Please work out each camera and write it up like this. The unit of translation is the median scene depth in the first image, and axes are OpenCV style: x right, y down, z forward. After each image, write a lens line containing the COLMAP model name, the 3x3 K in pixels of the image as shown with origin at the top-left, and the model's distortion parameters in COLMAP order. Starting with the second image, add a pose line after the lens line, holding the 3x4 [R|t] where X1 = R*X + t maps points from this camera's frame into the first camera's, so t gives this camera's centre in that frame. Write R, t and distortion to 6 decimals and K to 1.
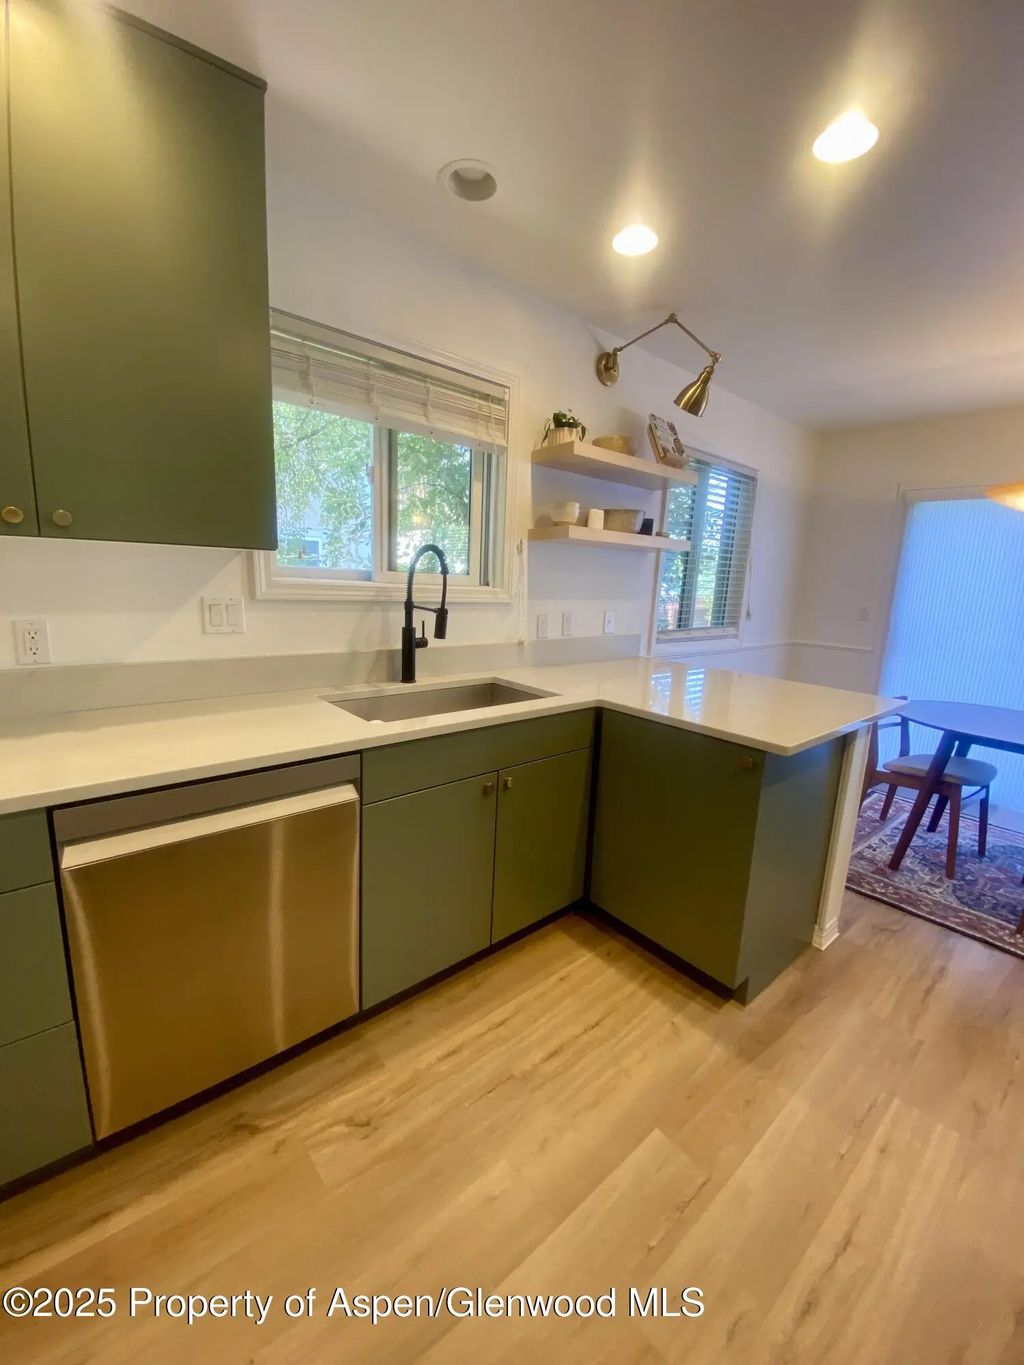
lens RADIAL K [[551.2, 0, 506.3], [0, 551.2, 684.7], [0, 0, 1]] dist [0.020764, -0.020173]
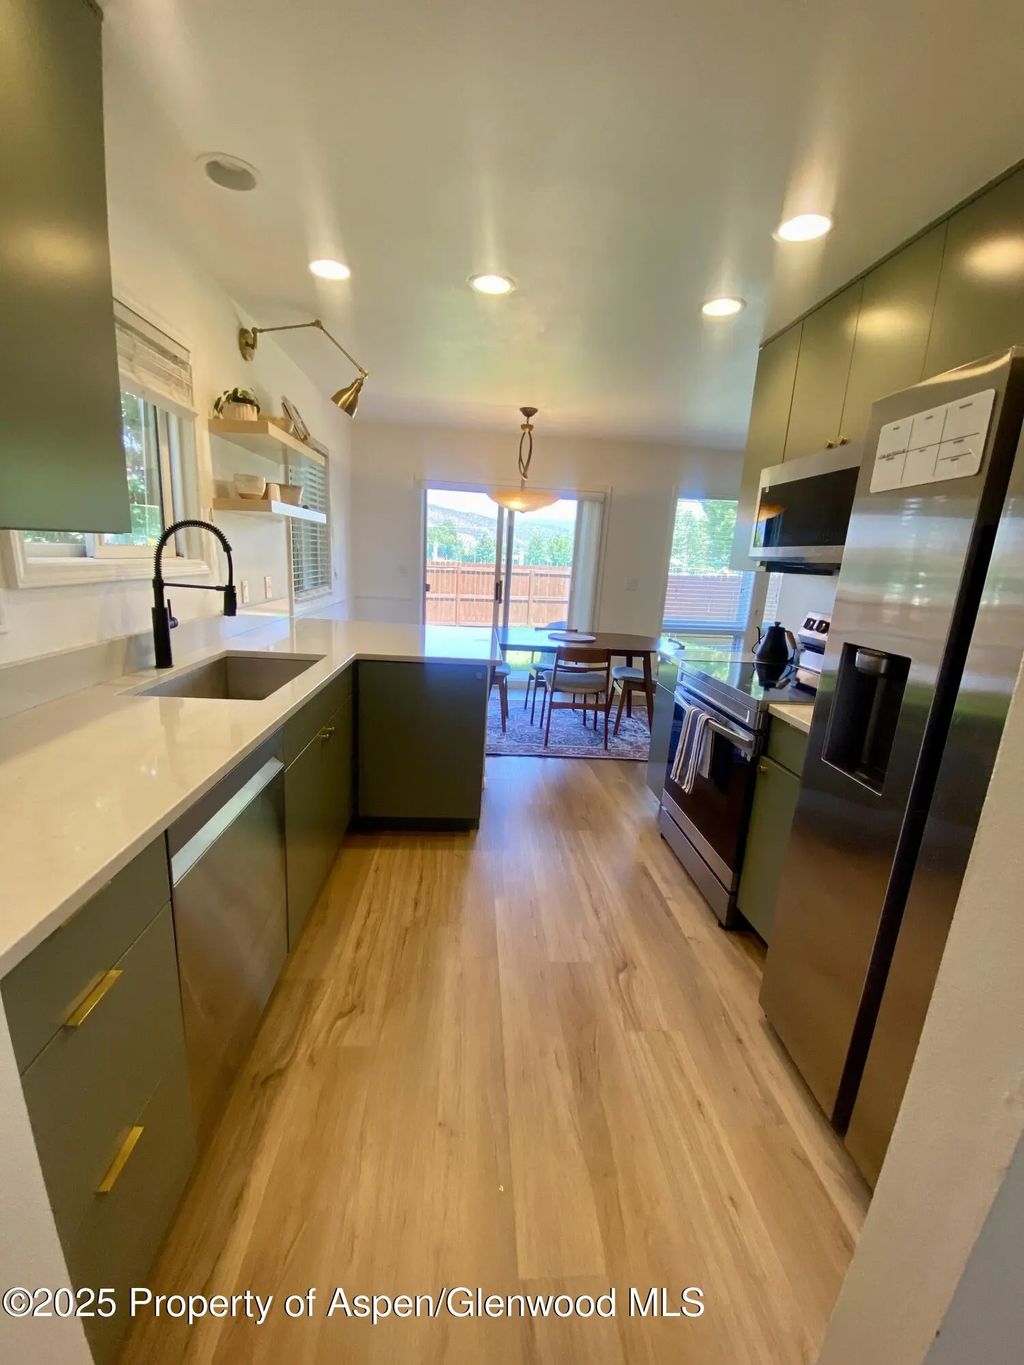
lens RADIAL K [[551.2, 0, 506.3], [0, 551.2, 684.7], [0, 0, 1]] dist [0.020764, -0.020173]
pose [[0.604608, -0.194241, 0.772476, -0.641691], [0.127939, 0.980900, 0.146513, -0.044040], [-0.786181, 0.010247, 0.617911, -0.036621]]
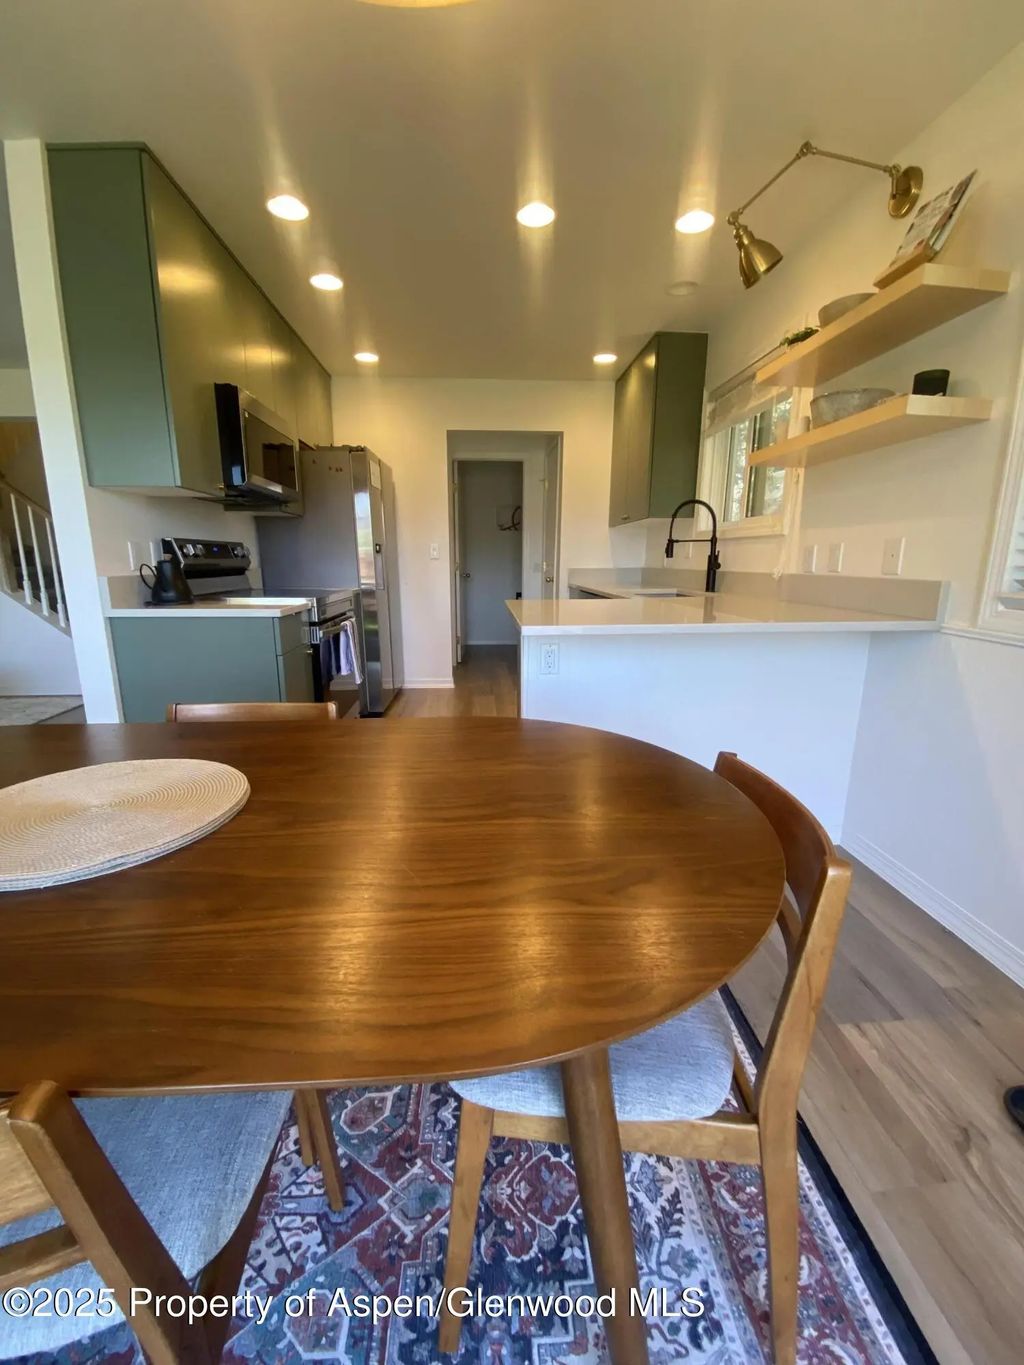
lens RADIAL K [[551.2, 0, 506.3], [0, 551.2, 684.7], [0, 0, 1]] dist [0.020764, -0.020173]
pose [[-0.603115, 0.131637, -0.786717, 1.617617], [-0.182900, 0.937188, 0.297030, -0.133464], [0.776402, 0.323034, -0.541155, 1.698842]]
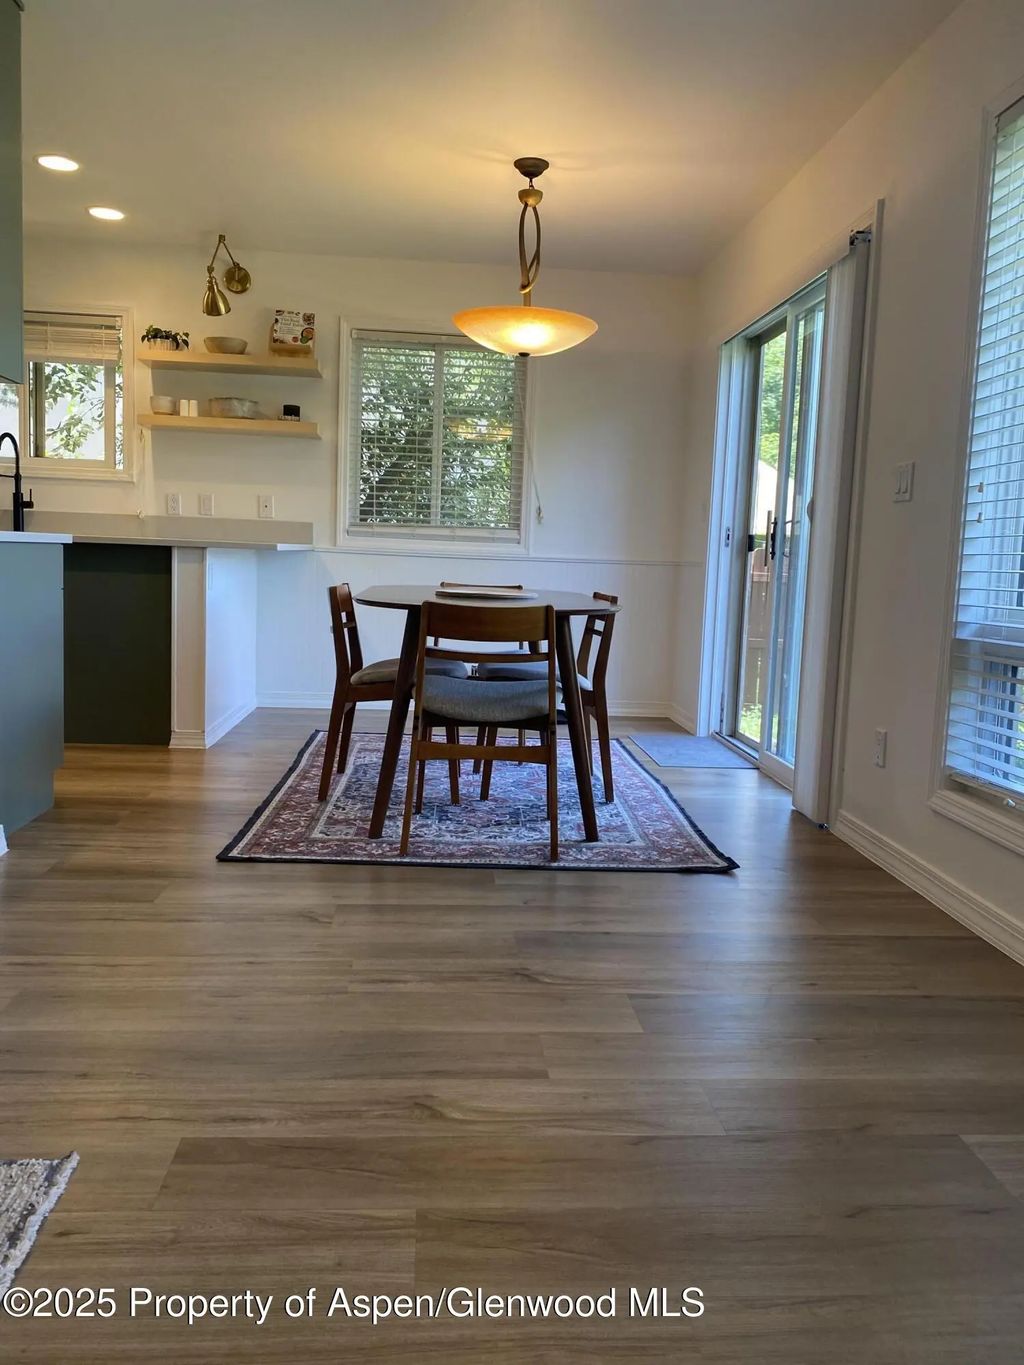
lens RADIAL K [[1022.5, 0, 512.0], [0, 1022.5, 682.5], [0, 0, 1]] dist [0.008088, -0.003212]
pose [[0.806475, 0.062170, -0.587990, 2.773891], [-0.116206, 0.991727, -0.054528, 0.432007], [0.579736, 0.112304, 0.807028, -0.399533]]
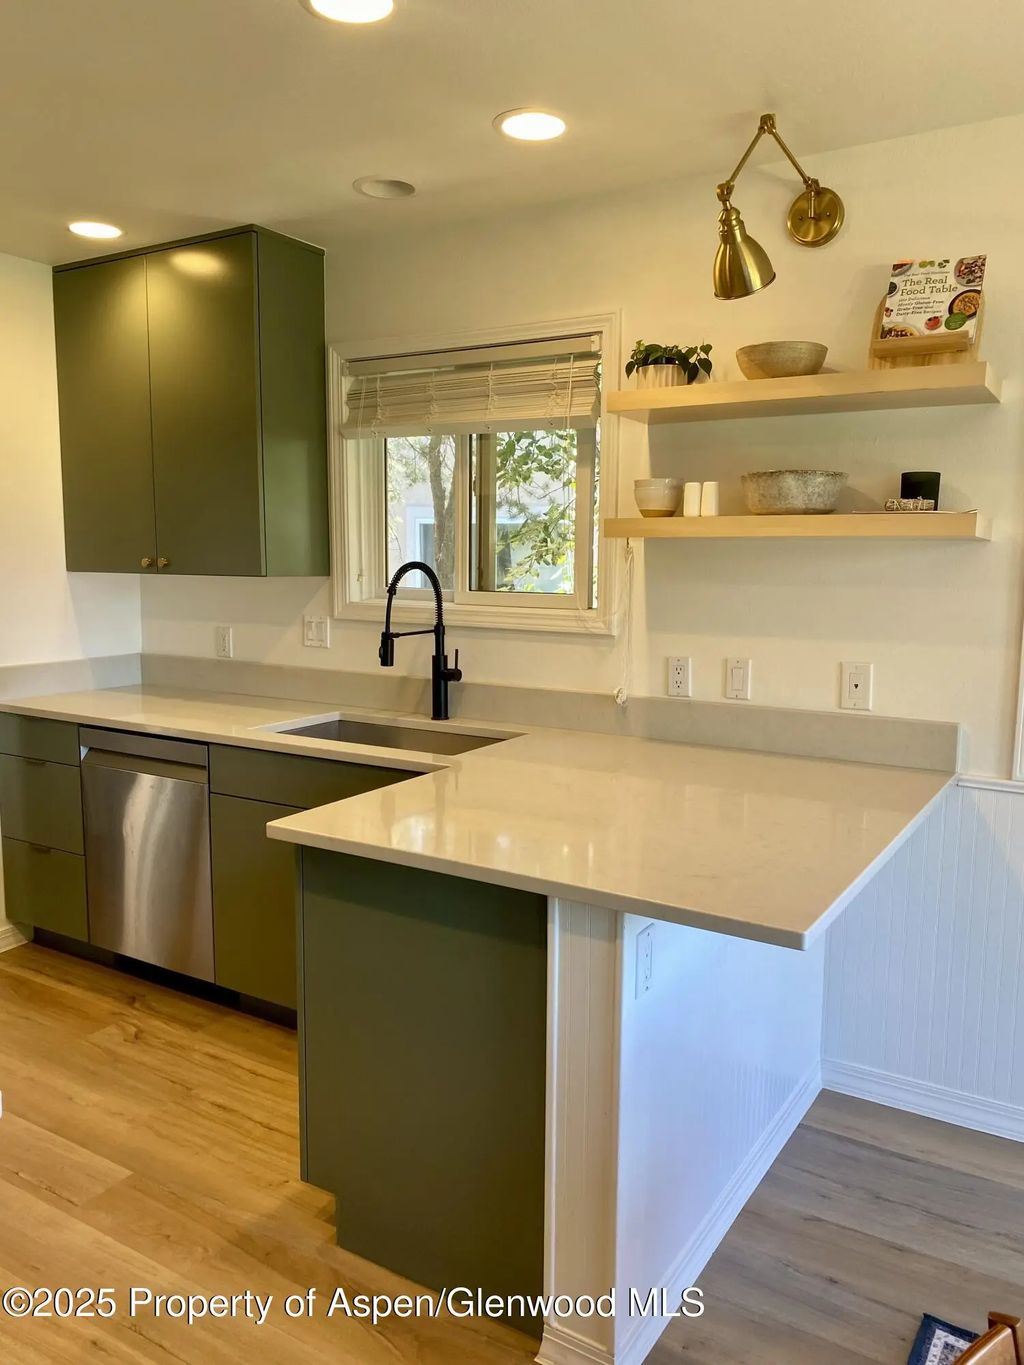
lens RADIAL K [[1040.1, 0, 520.7], [0, 1040.1, 687.8], [0, 0, 1]] dist [0.006291, -0.001593]
pose [[0.308552, 0.082119, -0.947656, 1.577667], [-0.177218, 0.983786, 0.027549, -0.136691], [0.934553, 0.159442, 0.318102, 0.691673]]
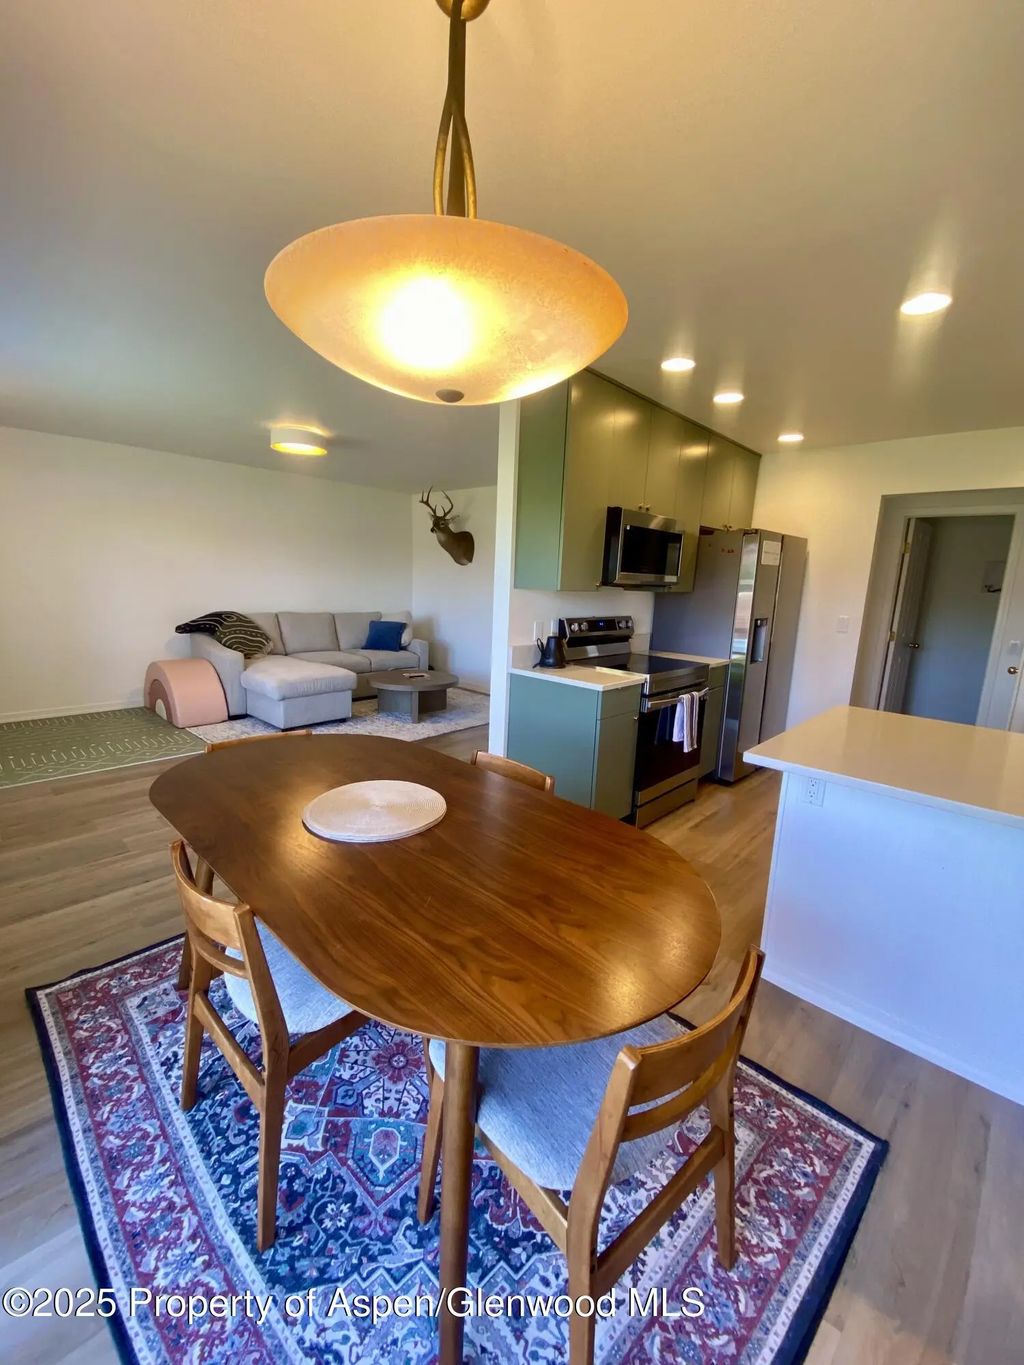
lens RADIAL K [[551.2, 0, 506.3], [0, 551.2, 684.7], [0, 0, 1]] dist [0.020764, -0.020173]
pose [[-0.991870, -0.060730, -0.111825, 1.385512], [-0.097987, 0.925170, 0.366686, -0.369995], [0.081189, 0.374663, -0.923600, 1.990191]]
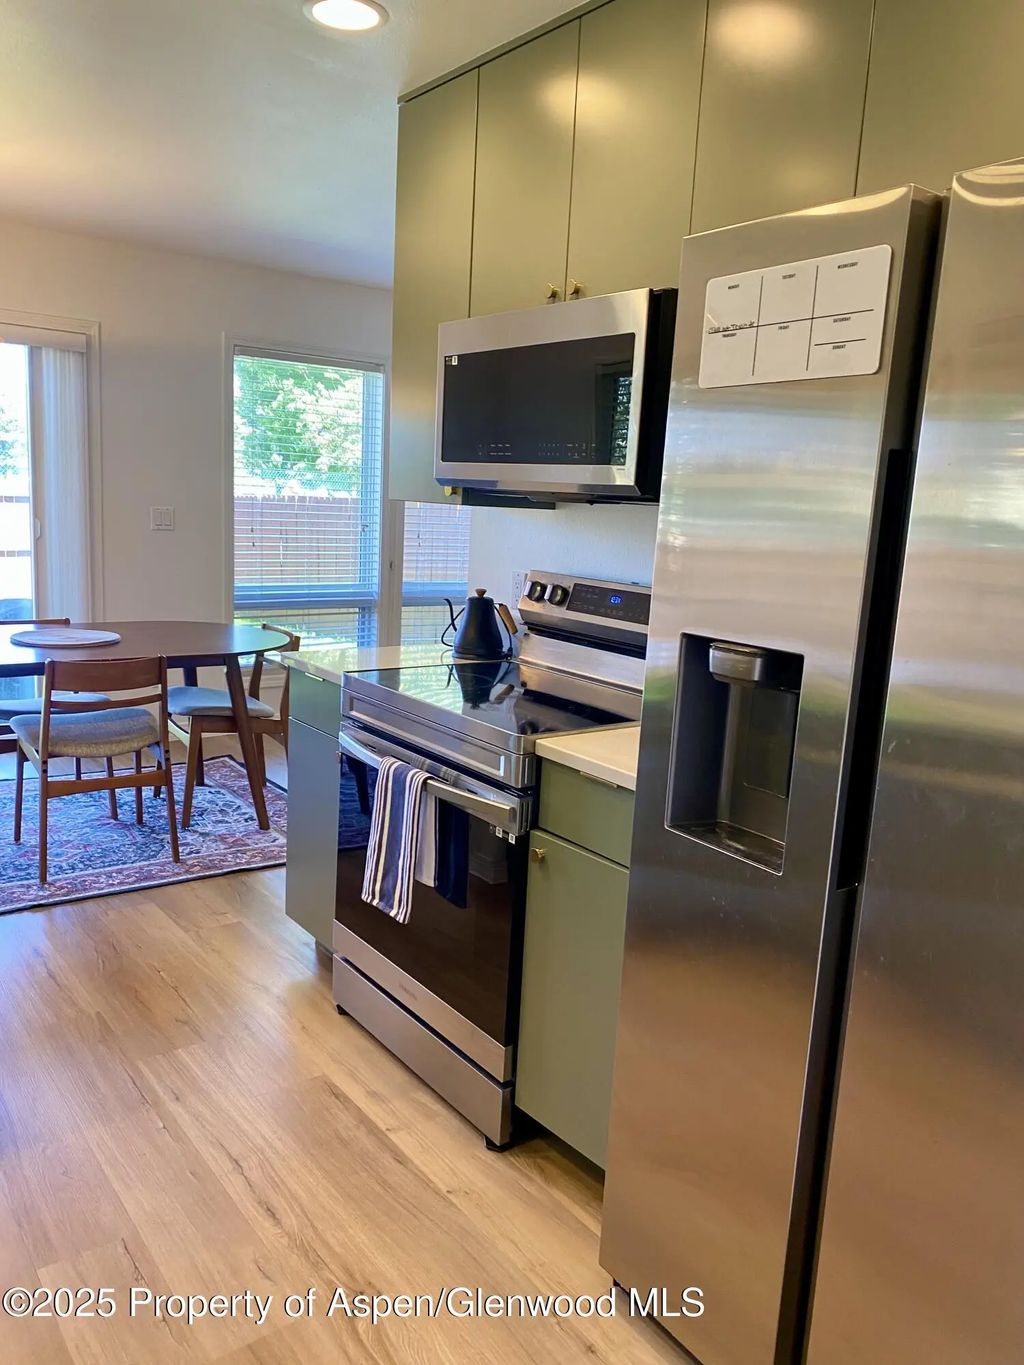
lens RADIAL K [[1029.8, 0, 537.5], [0, 1029.8, 696.9], [0, 0, 1]] dist [0.081947, -0.140250]
pose [[0.045619, -0.231905, 0.971668, -0.617281], [0.136768, 0.964971, 0.223886, -0.088075], [-0.989552, 0.122680, 0.075738, 0.130647]]
